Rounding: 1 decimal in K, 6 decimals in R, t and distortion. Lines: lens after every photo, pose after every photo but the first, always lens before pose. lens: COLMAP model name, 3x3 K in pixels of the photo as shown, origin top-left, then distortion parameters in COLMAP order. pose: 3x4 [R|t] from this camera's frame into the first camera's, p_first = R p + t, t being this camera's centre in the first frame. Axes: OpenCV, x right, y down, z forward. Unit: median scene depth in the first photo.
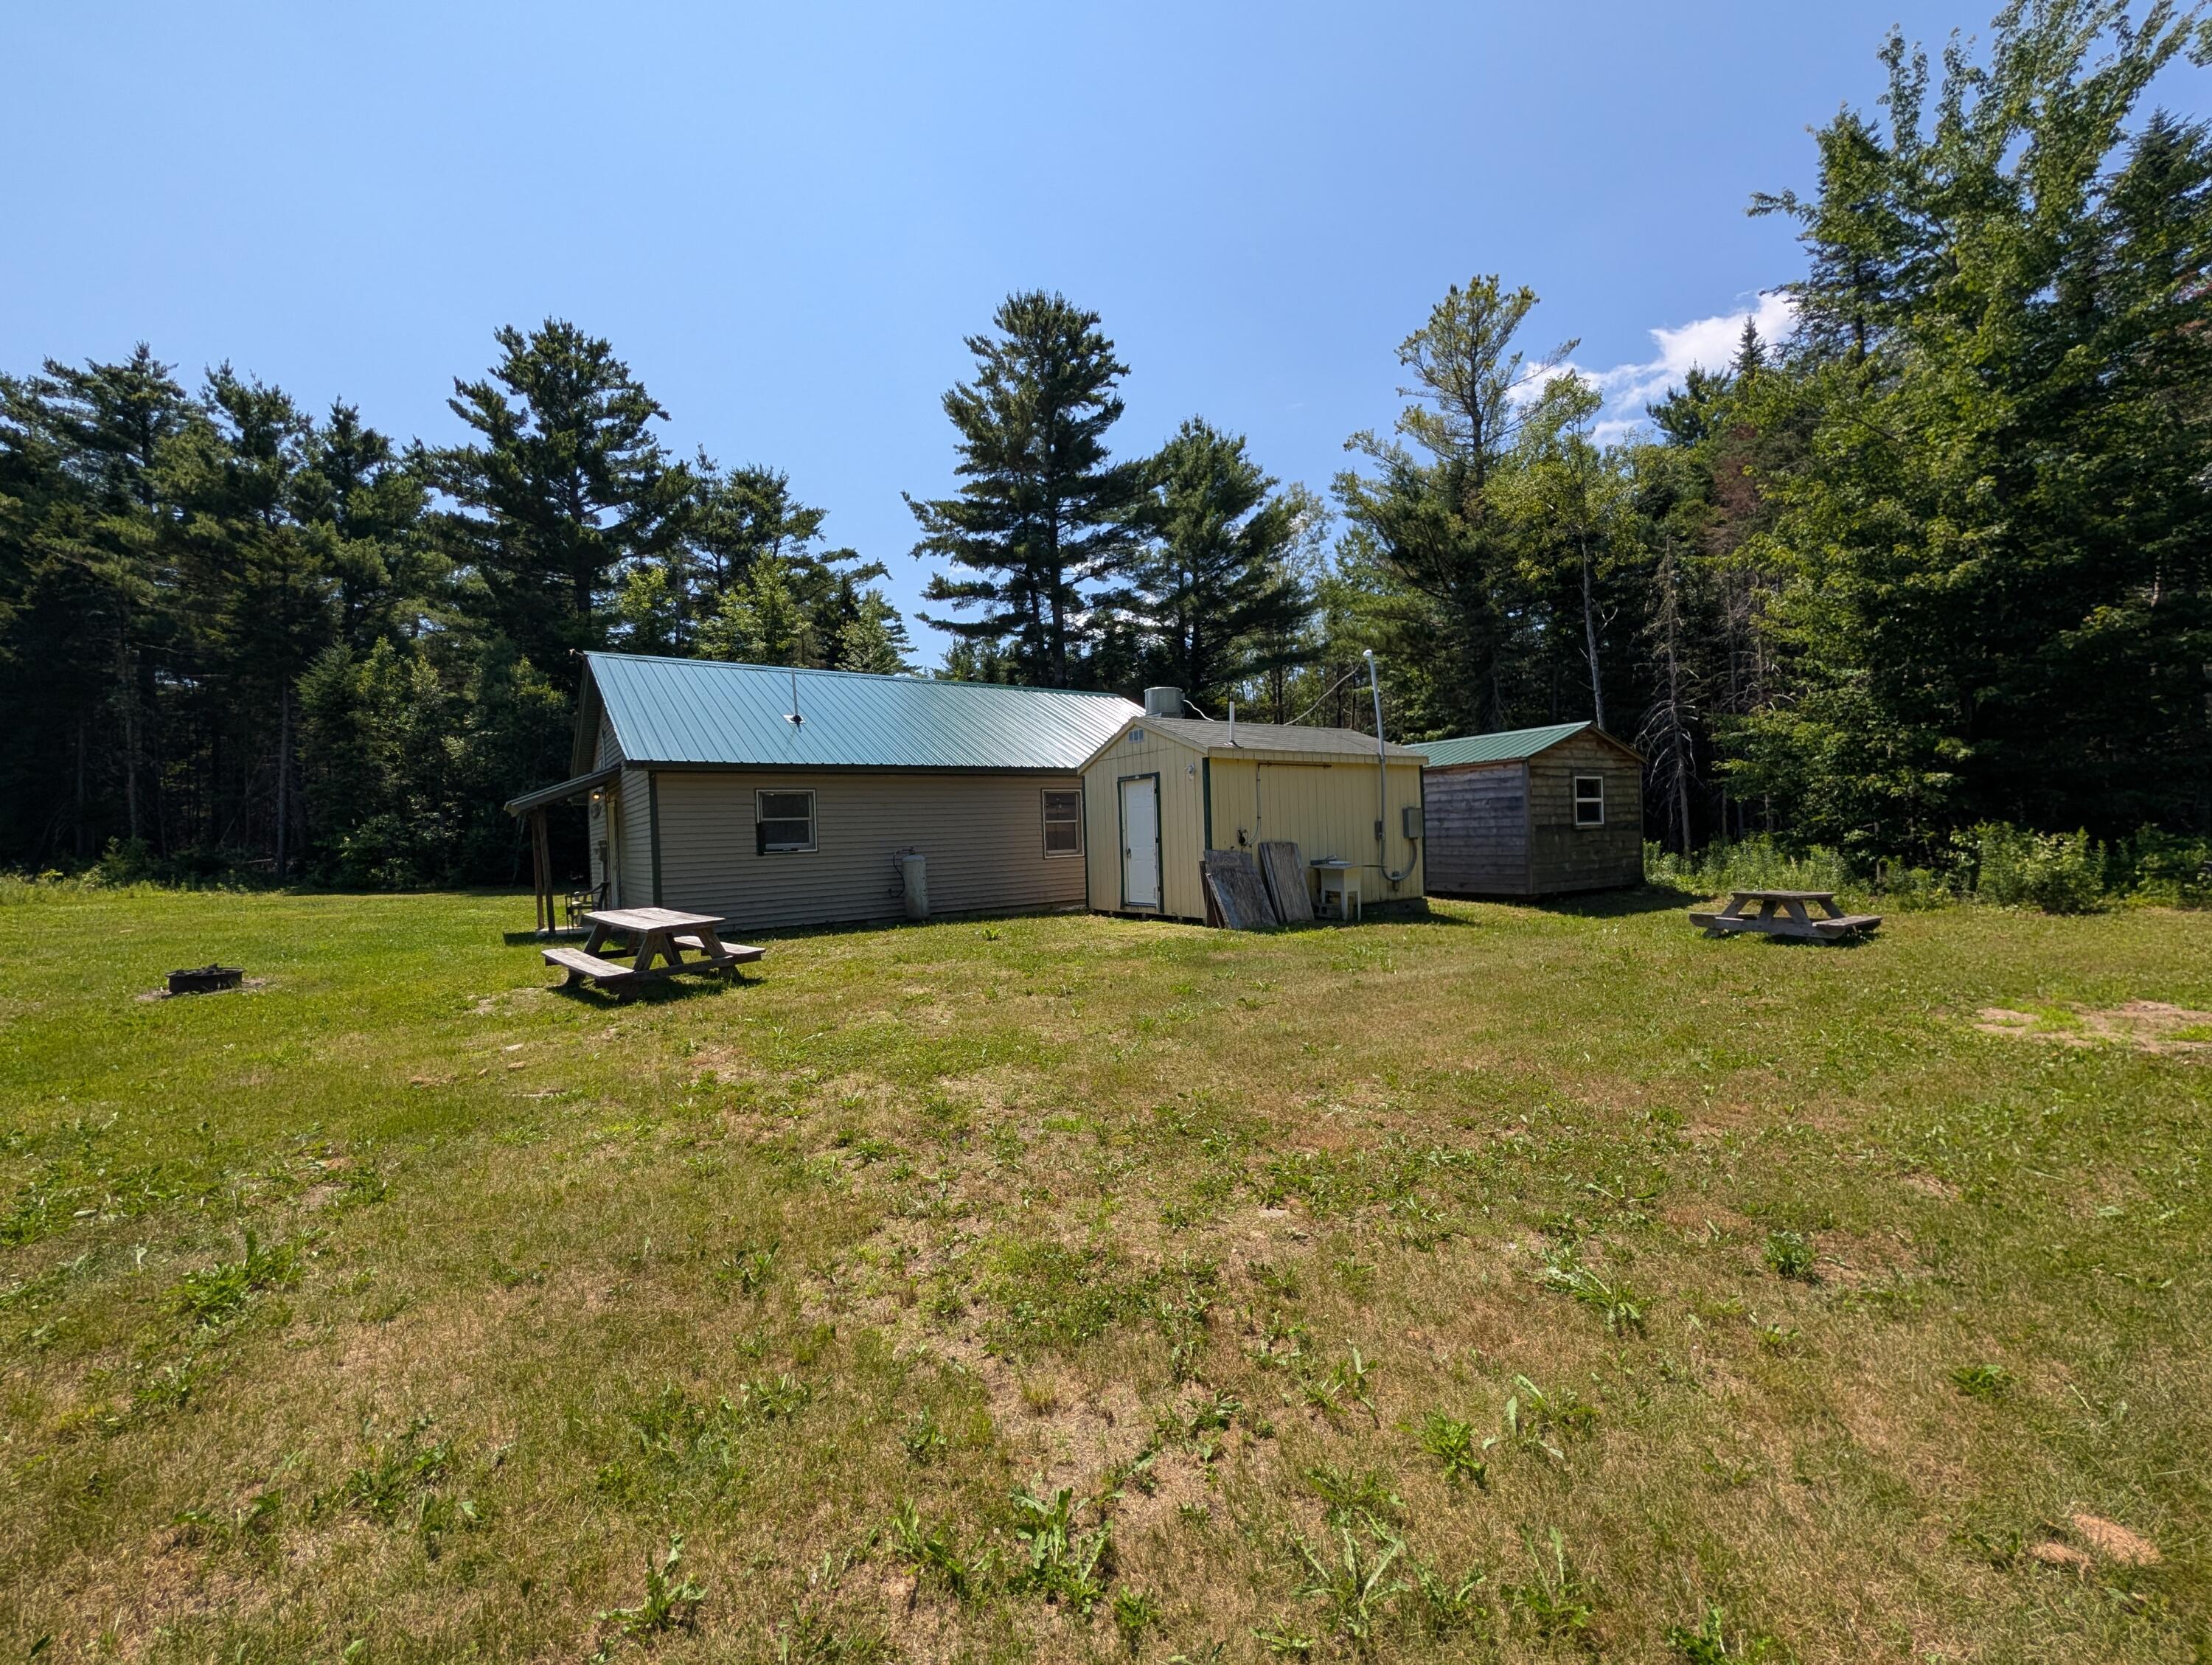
lens RADIAL K [[855.0, 0, 1101.3], [0, 855.0, 836.5], [0, 0, 1]] dist [0.000475, -0.000525]
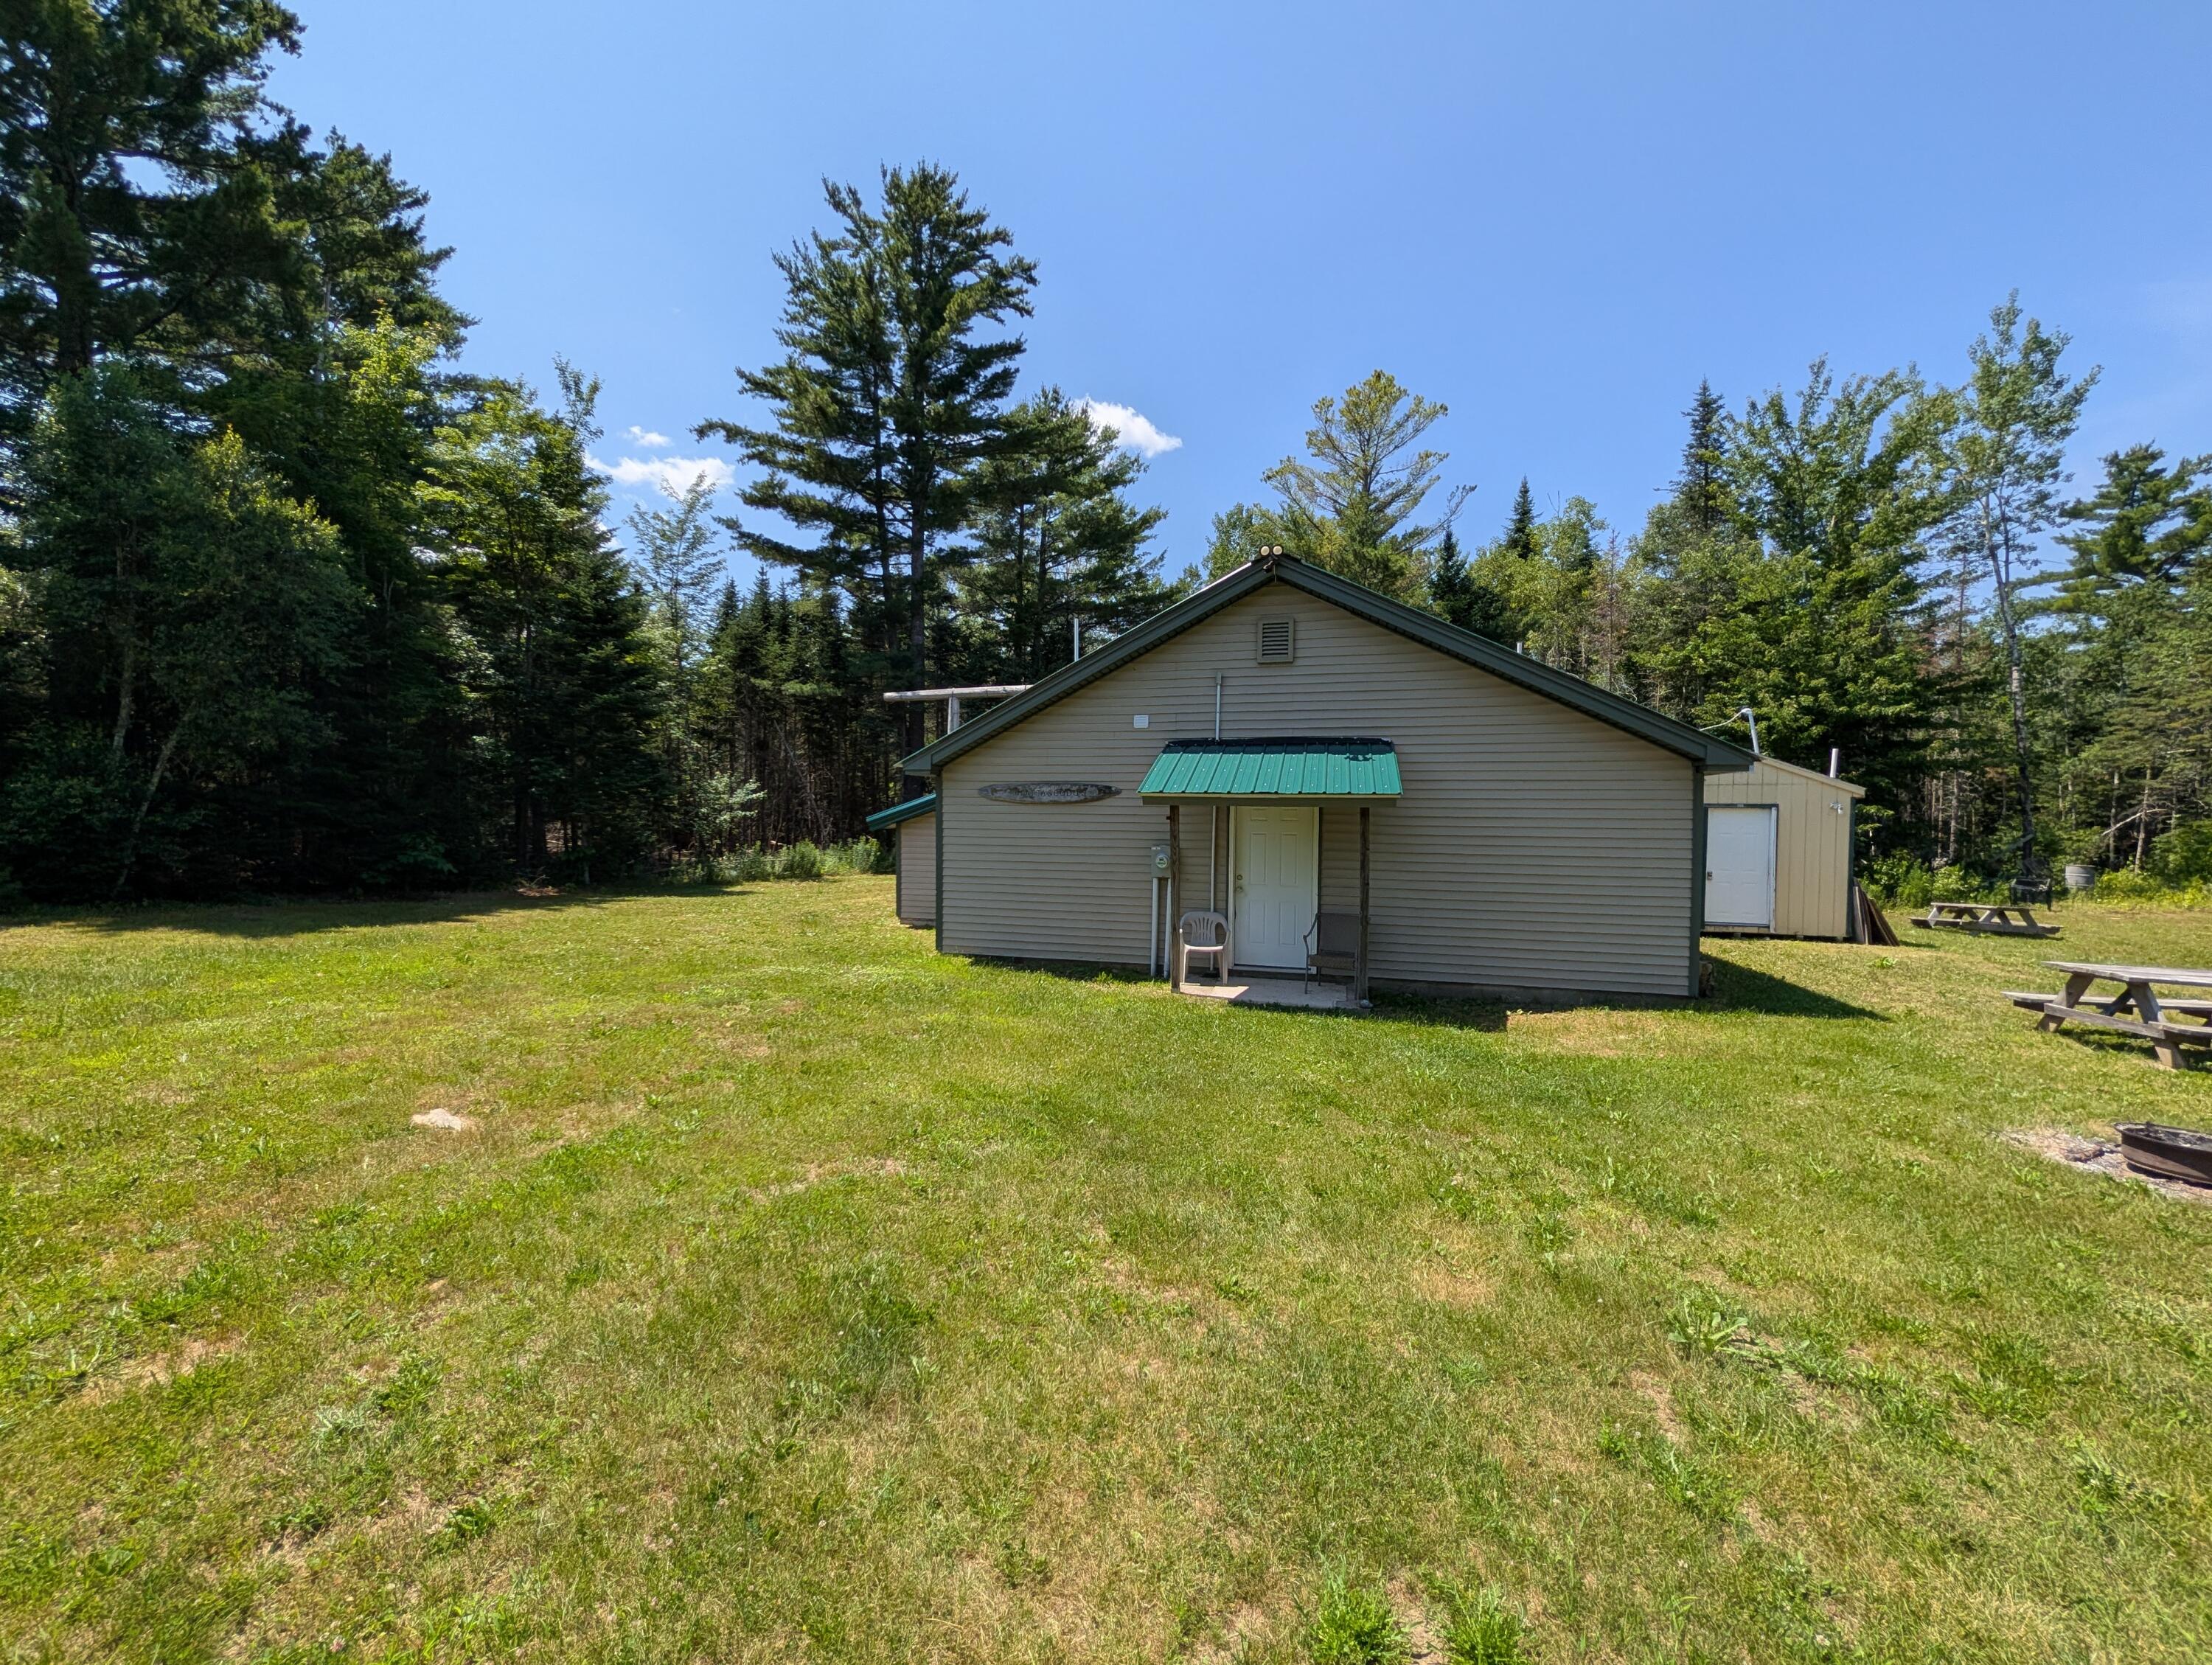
lens RADIAL K [[855.0, 0, 1109.1], [0, 855.0, 830.3], [0, 0, 1]] dist [0.000475, -0.000525]
pose [[0.783423, 0.034278, 0.620542, -0.433282], [-0.038965, 0.999223, -0.006003, -0.000268], [-0.620266, -0.019476, 0.784150, 0.228108]]
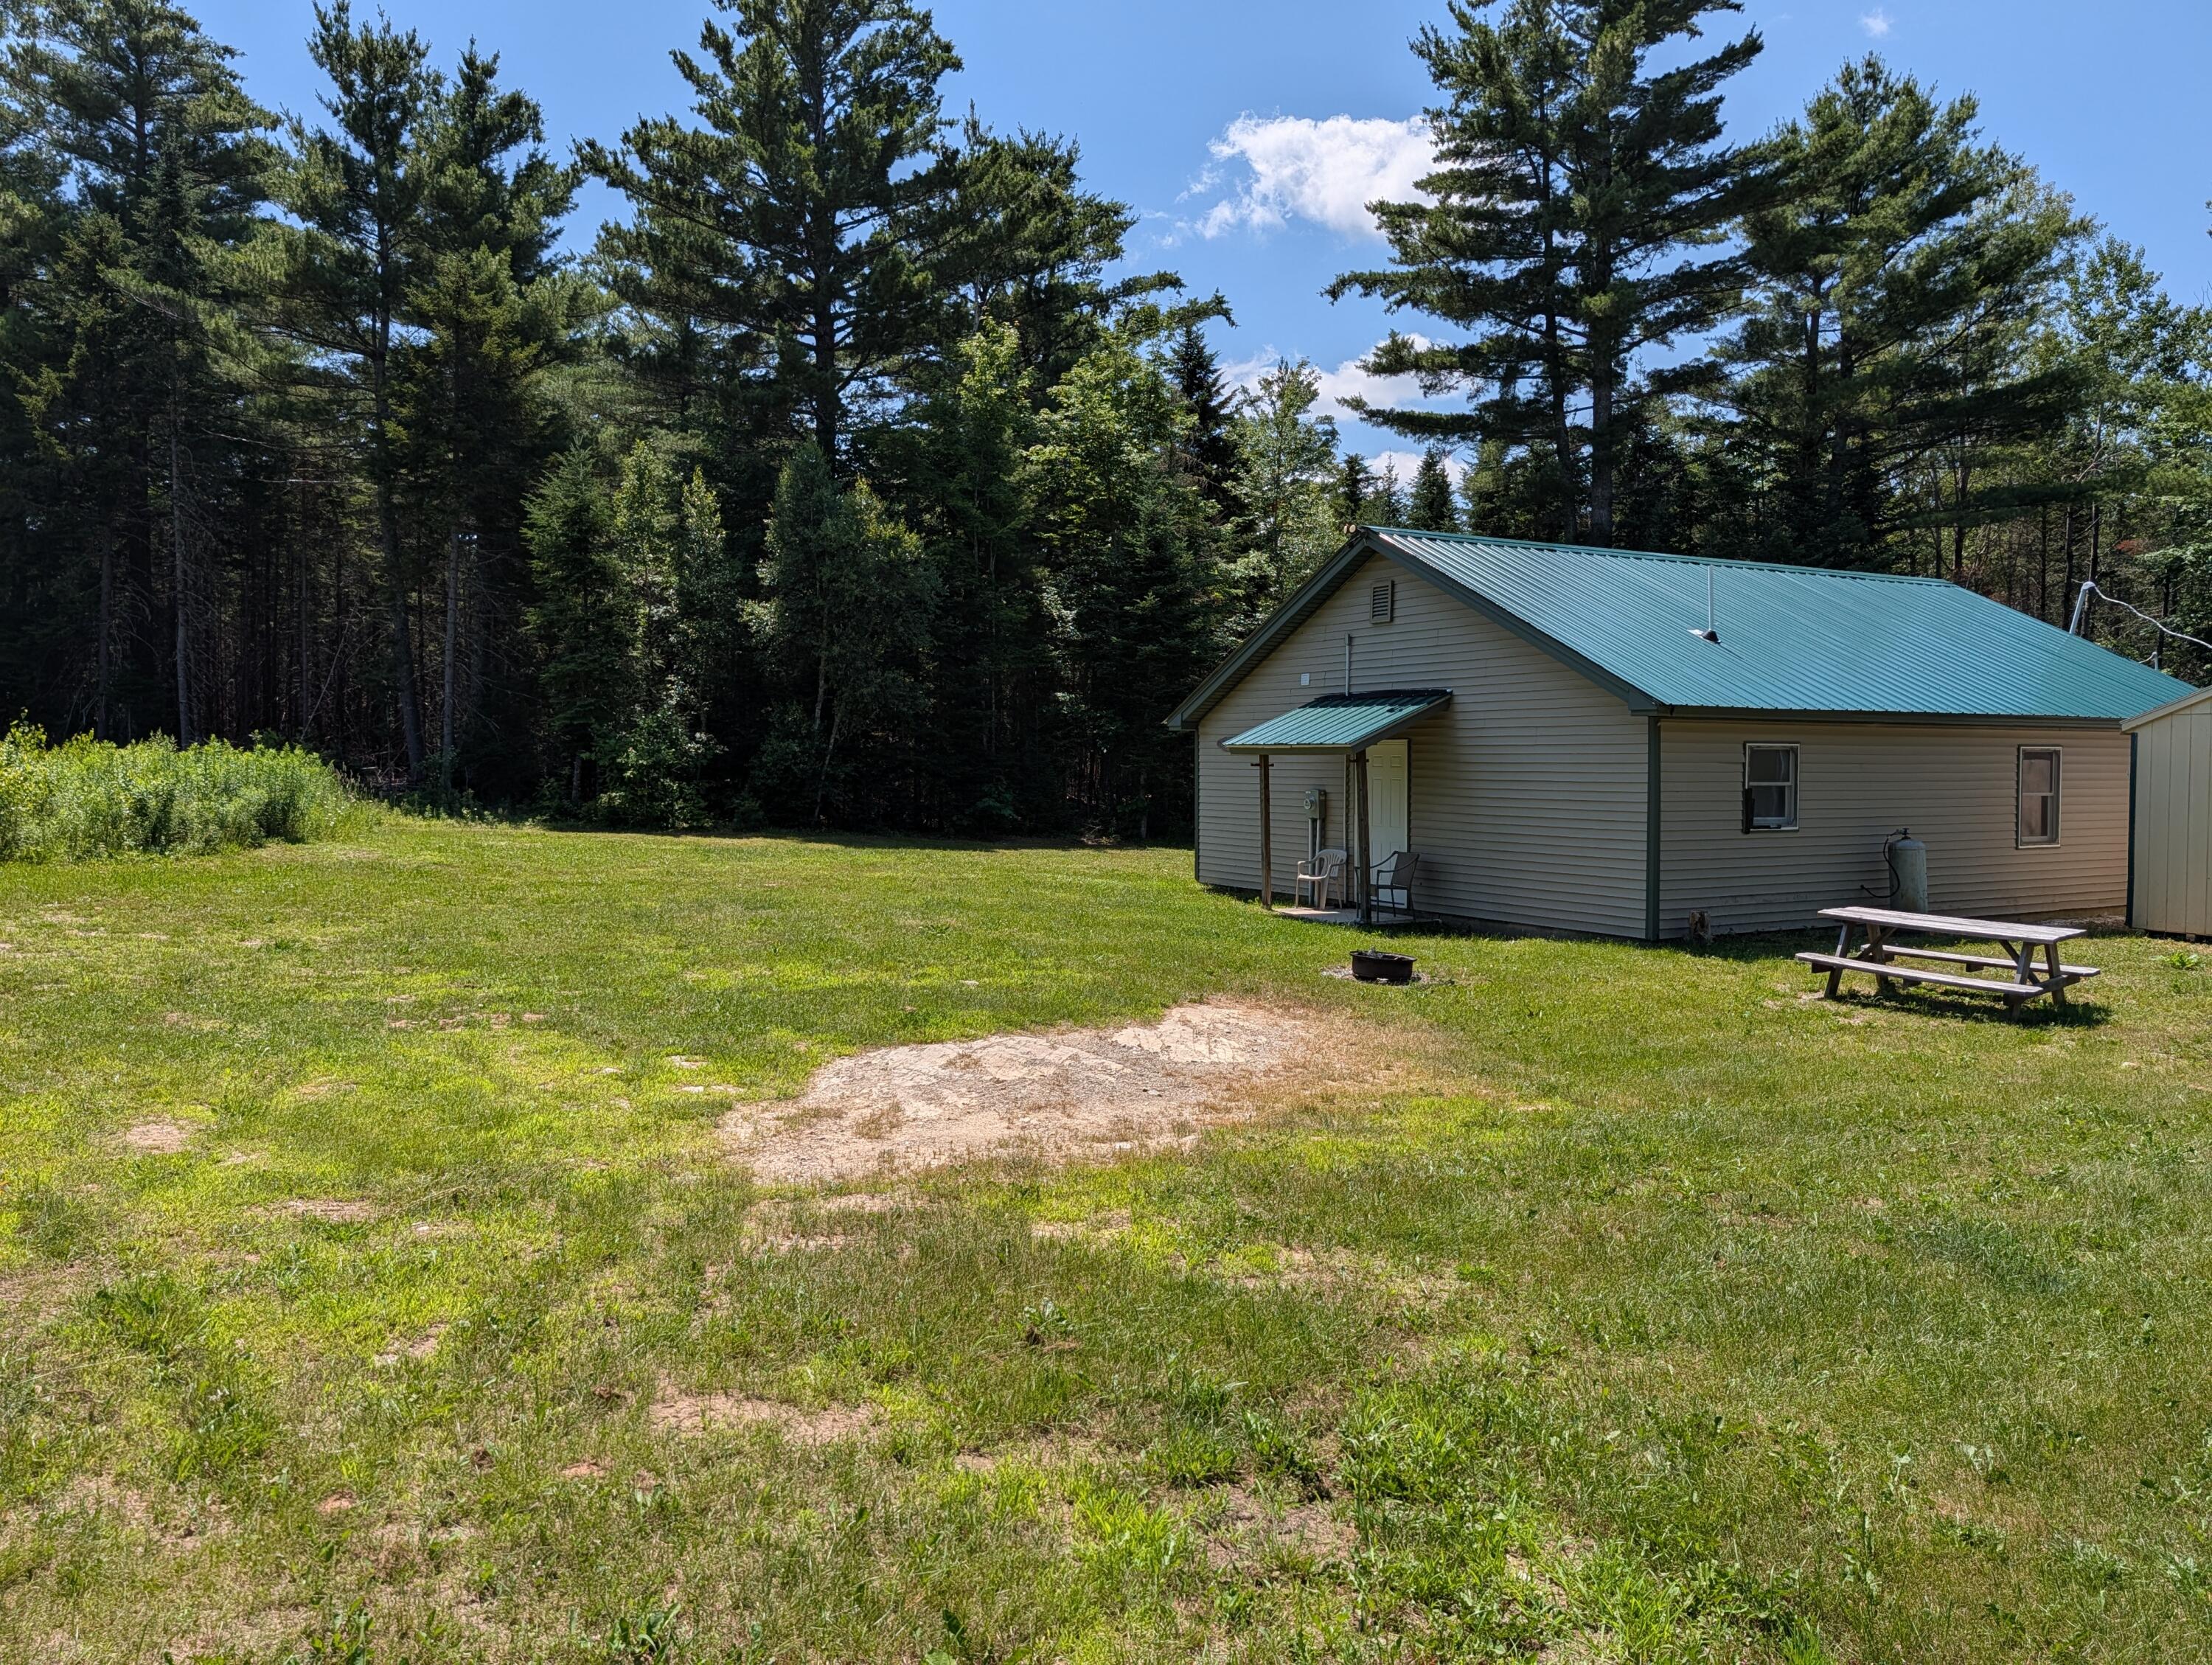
lens RADIAL K [[1596.3, 0, 1098.1], [0, 1596.3, 830.4], [0, 0, 1]] dist [0.007445, -0.011910]
pose [[0.992095, 0.049103, -0.115486, -0.262543], [-0.043973, 0.997947, 0.046560, -0.006372], [0.117535, -0.041114, 0.992217, -0.139364]]
